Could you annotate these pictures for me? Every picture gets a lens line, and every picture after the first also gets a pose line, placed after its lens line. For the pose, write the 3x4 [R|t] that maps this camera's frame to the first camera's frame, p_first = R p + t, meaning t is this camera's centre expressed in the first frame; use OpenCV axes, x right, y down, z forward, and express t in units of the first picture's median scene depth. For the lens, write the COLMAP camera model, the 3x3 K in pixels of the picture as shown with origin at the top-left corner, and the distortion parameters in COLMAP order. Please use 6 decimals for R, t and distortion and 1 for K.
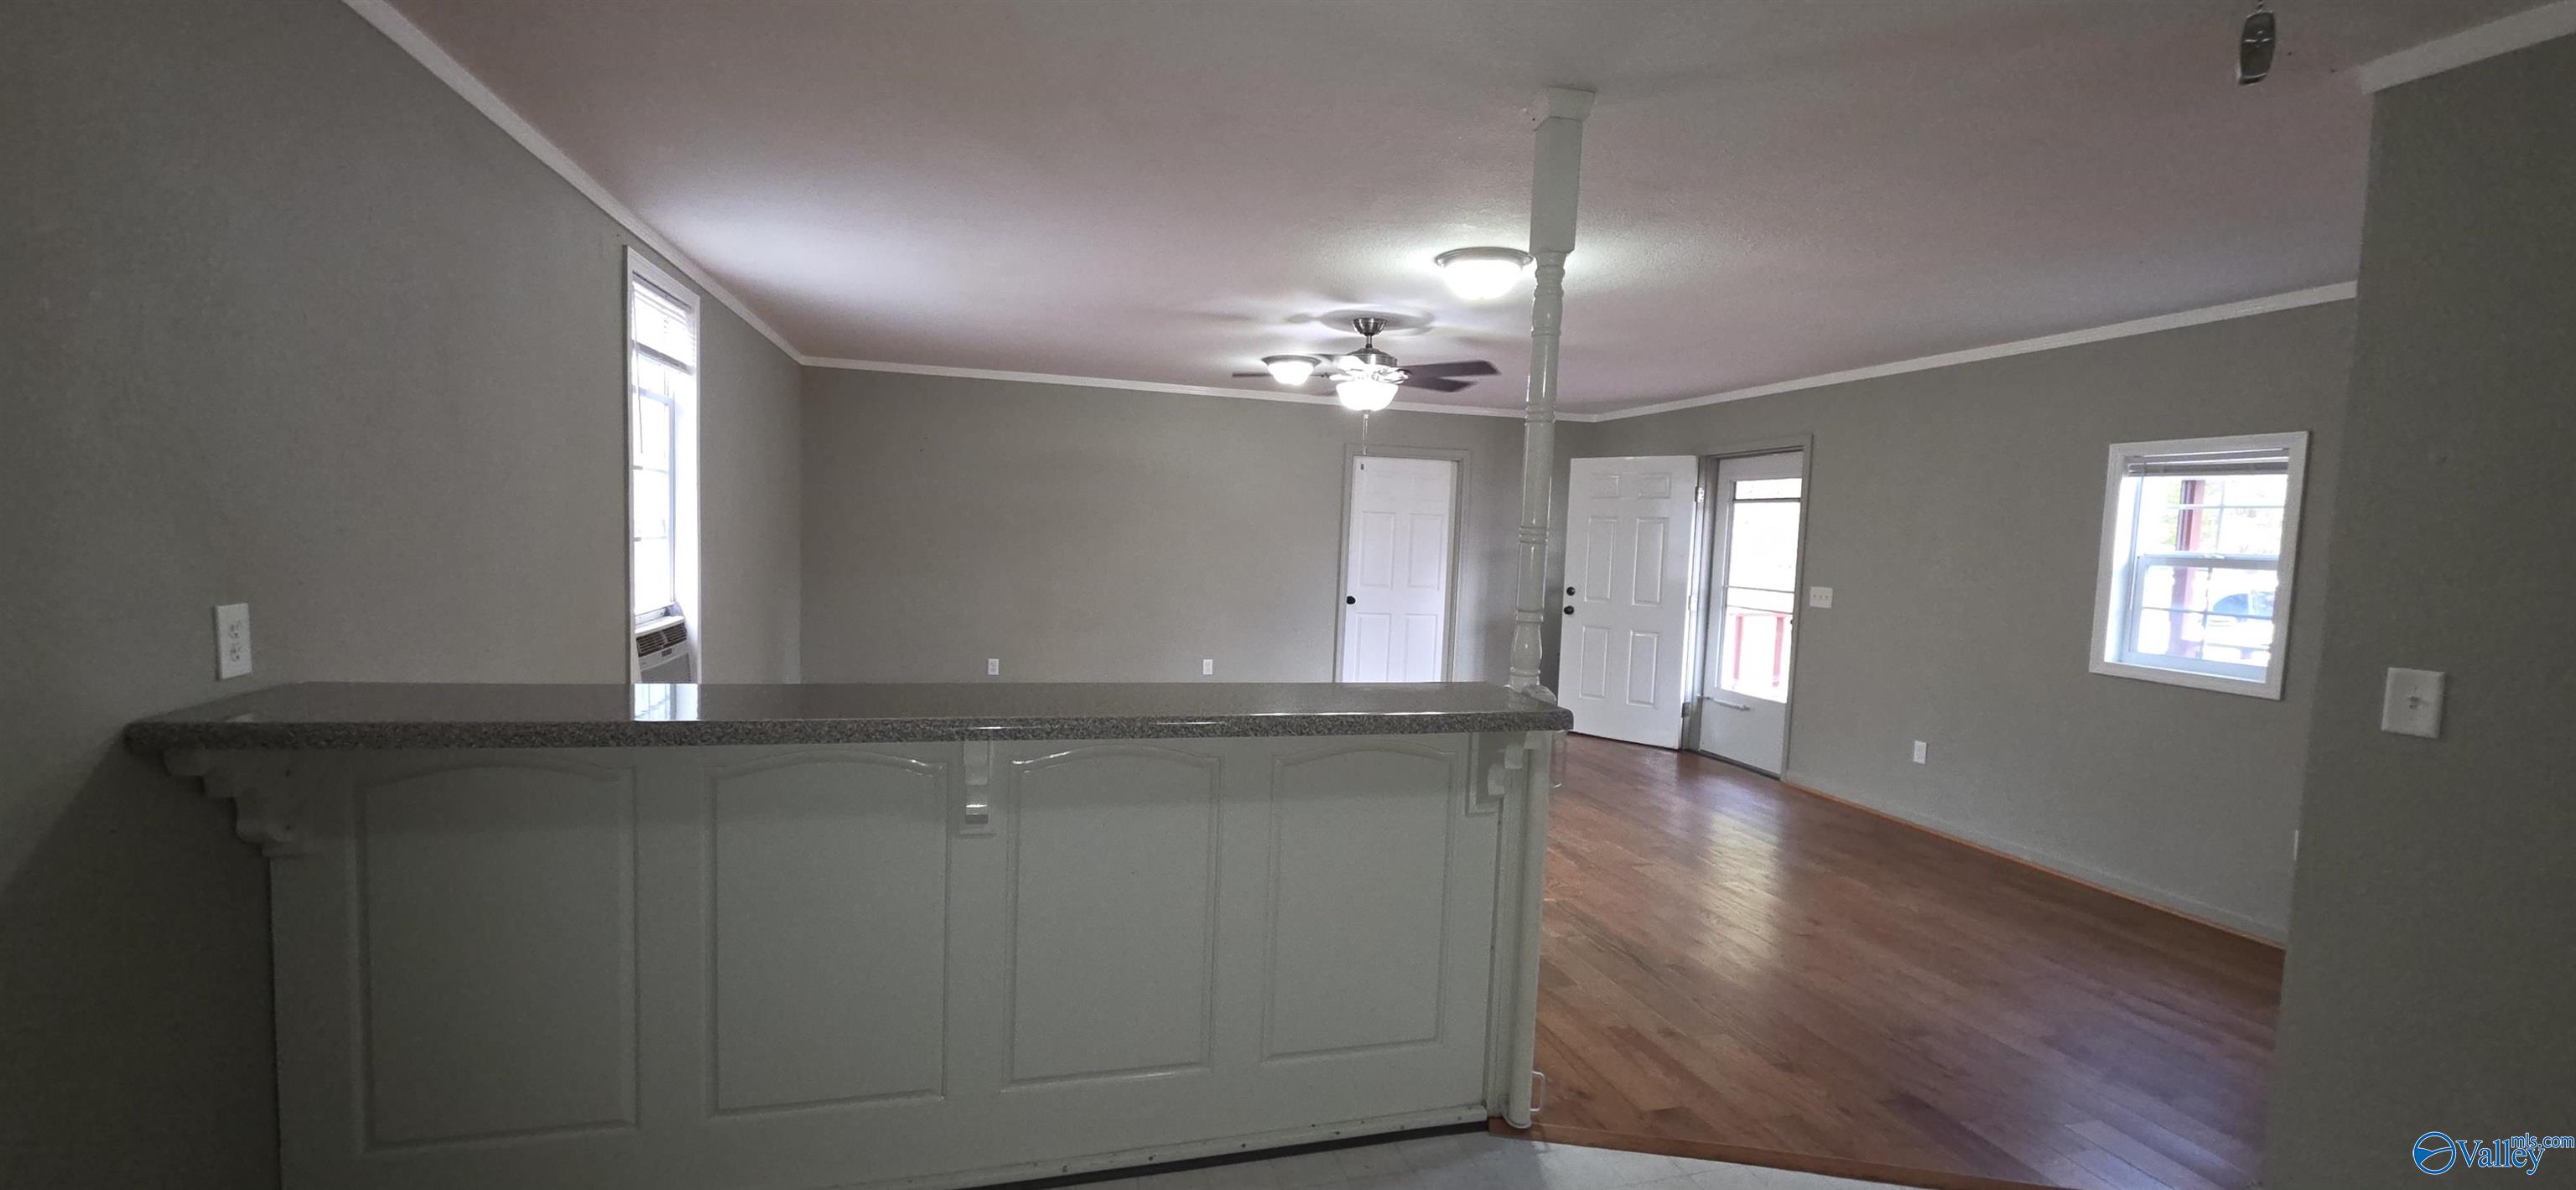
lens RADIAL K [[1029.8, 0, 1295.6], [0, 1029.8, 607.7], [0, 0, 1]] dist [0.001745, 0.000020]
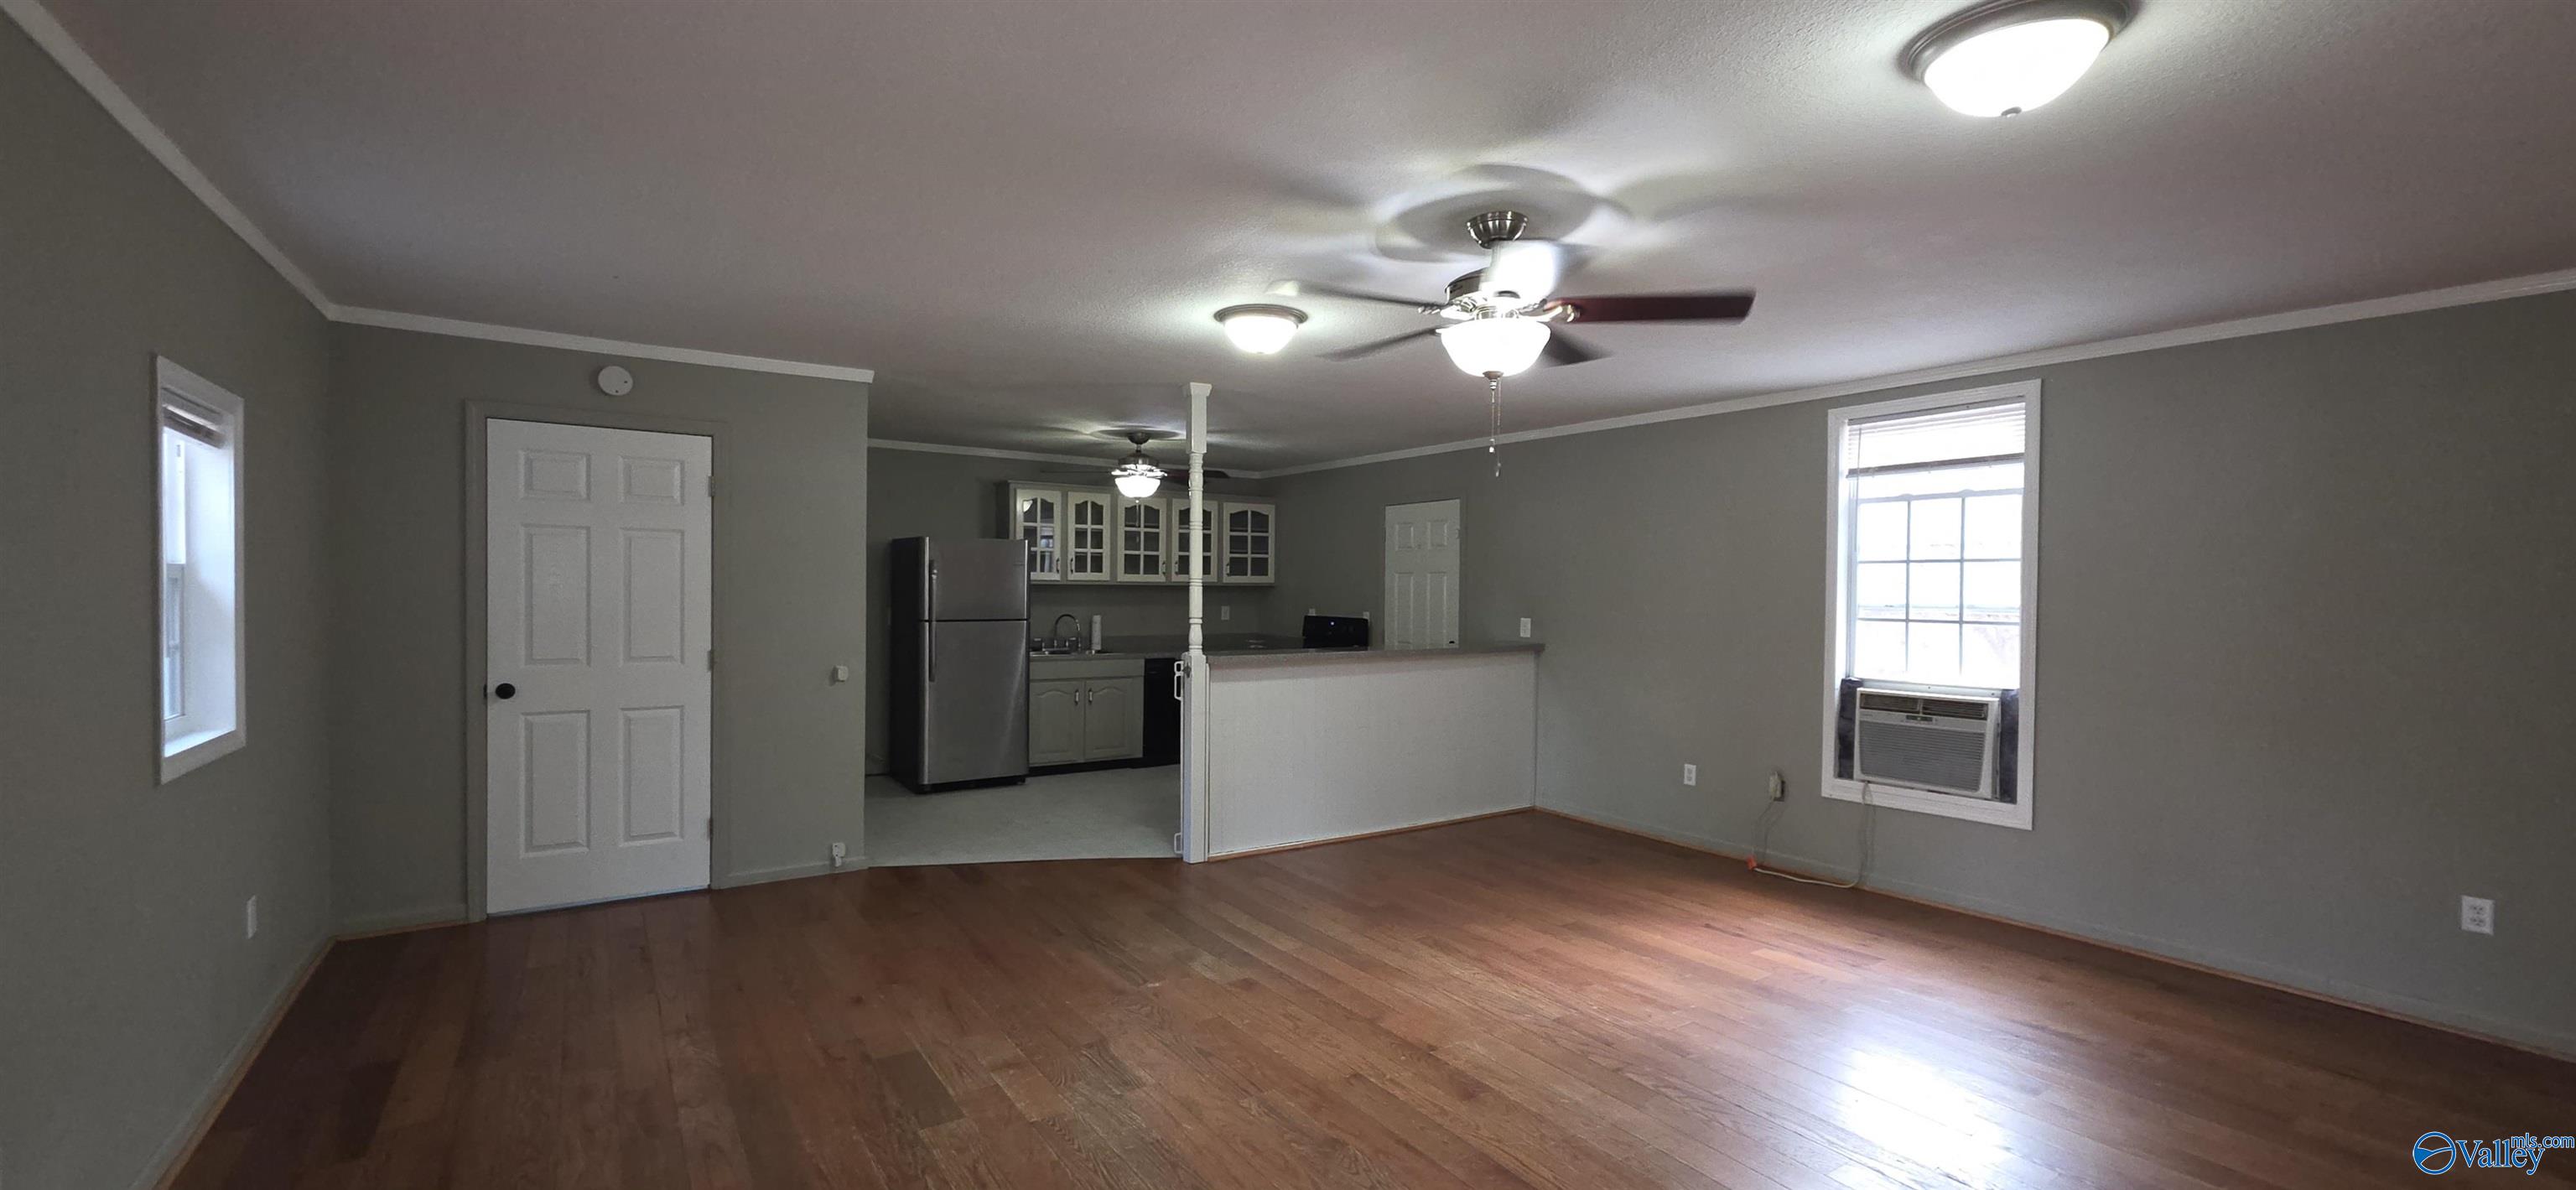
lens RADIAL K [[1029.8, 0, 1273.1], [0, 1029.8, 598.8], [0, 0, 1]] dist [0.001745, 0.000020]
pose [[-0.951571, -0.043422, -0.304348, 0.268185], [-0.070133, 0.994532, 0.077385, -0.077055], [0.299323, 0.094982, -0.949412, 1.141278]]
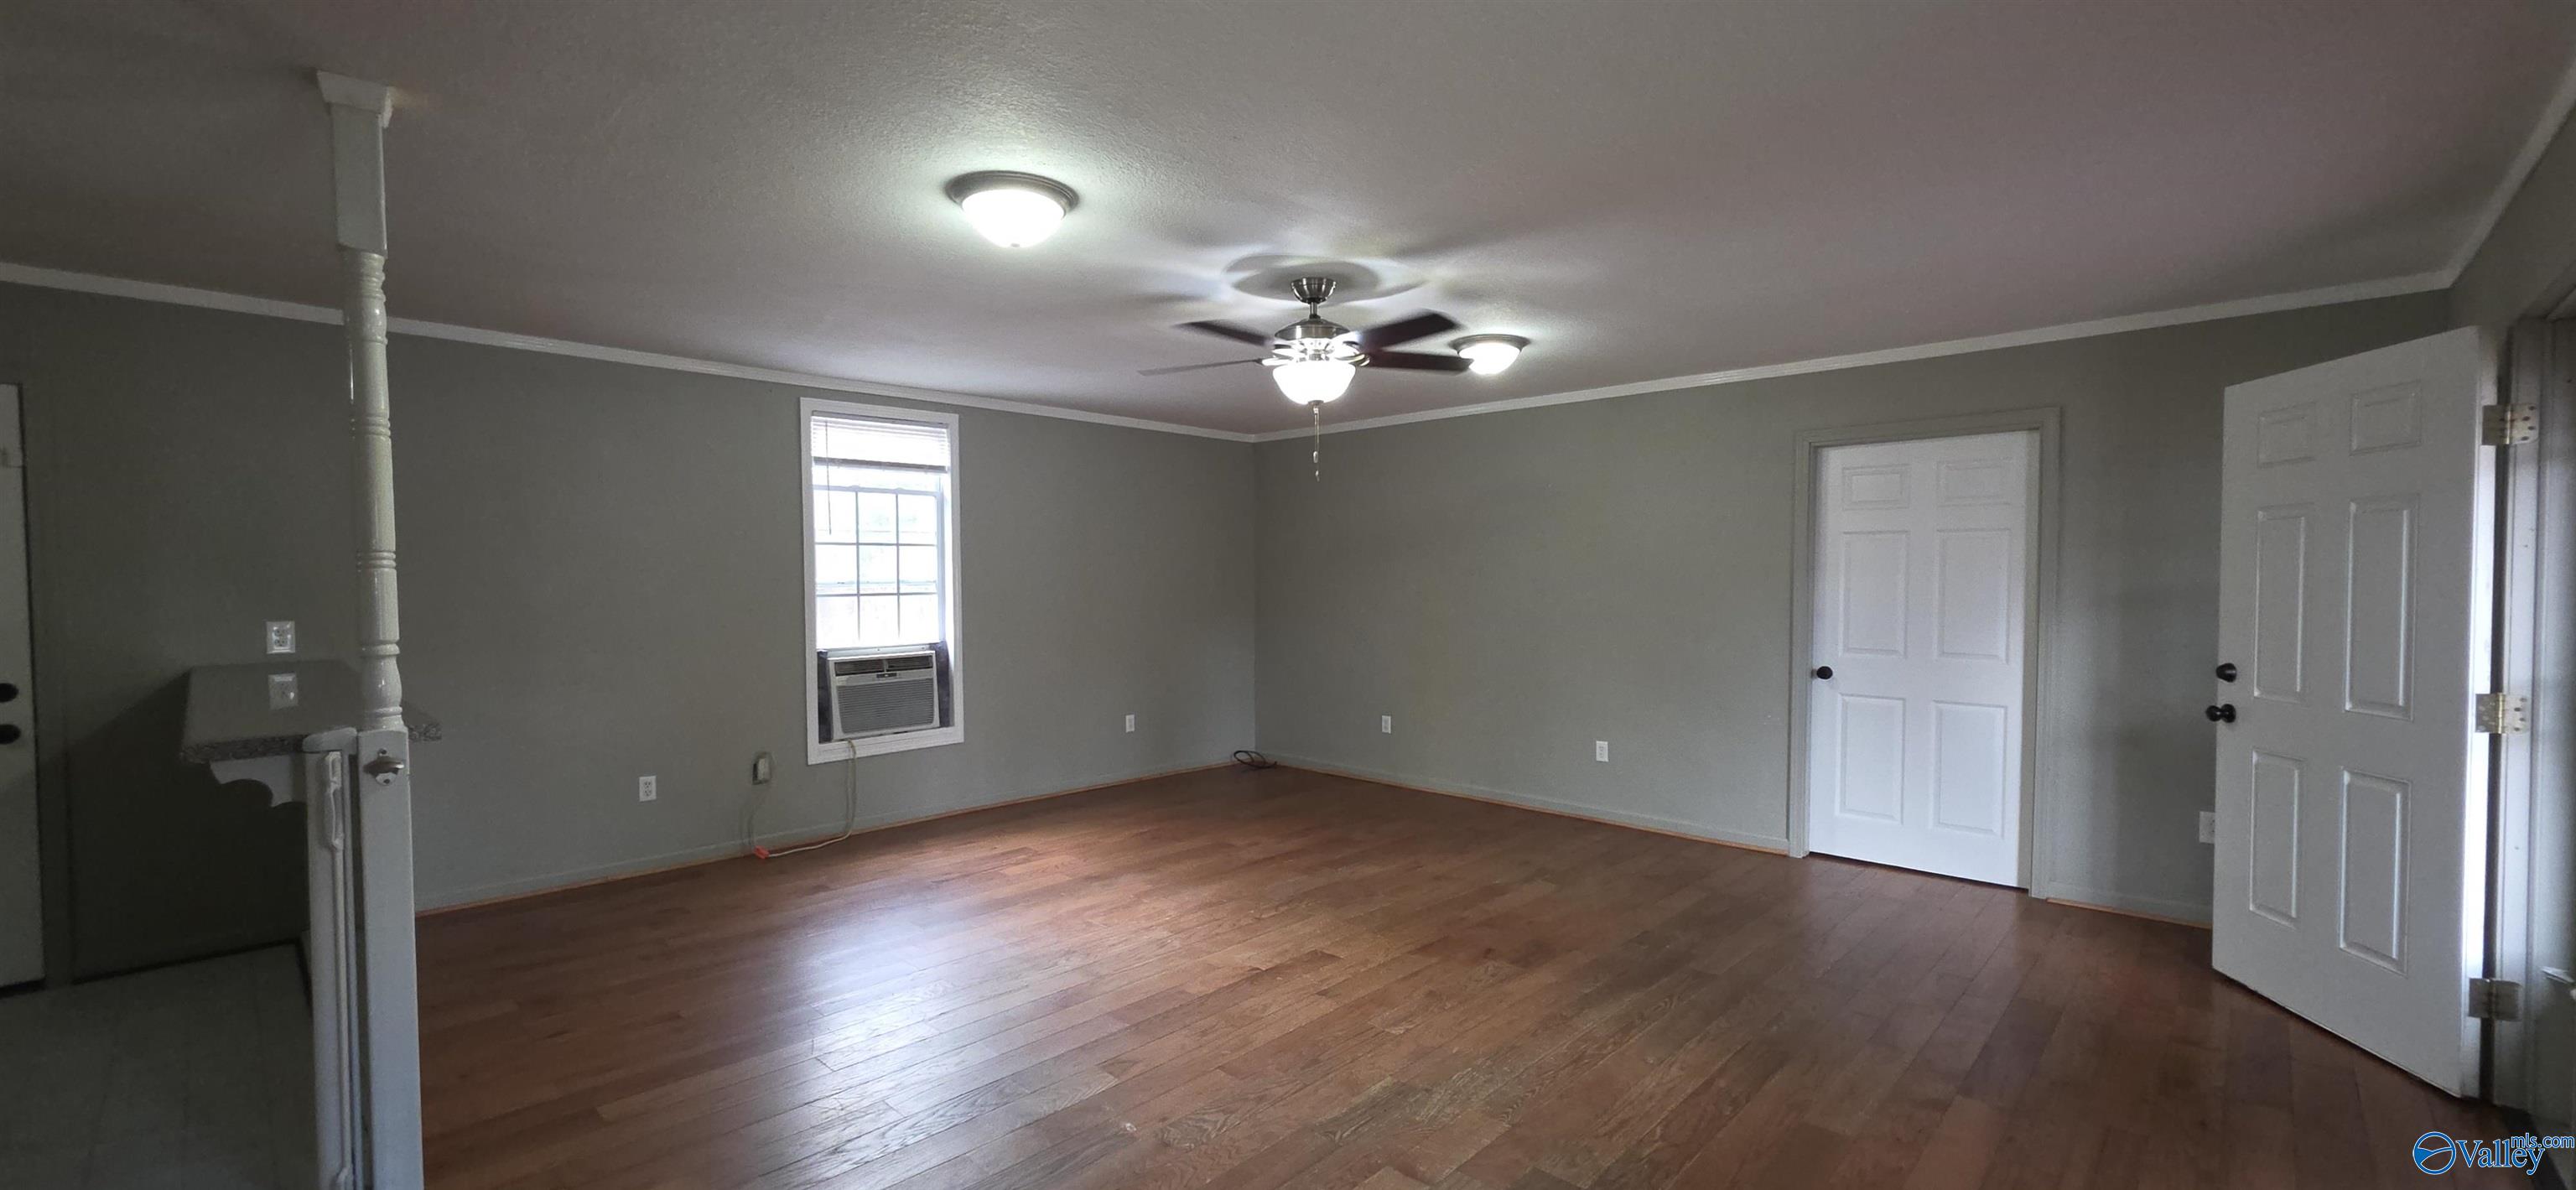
lens RADIAL K [[1029.8, 0, 1273.6], [0, 1029.8, 598.7], [0, 0, 1]] dist [0.001745, 0.000020]
pose [[0.504325, -0.018877, -0.863308, 0.521661], [-0.045705, 0.997776, -0.048516, -0.008364], [0.862304, 0.063925, 0.502340, 0.456261]]
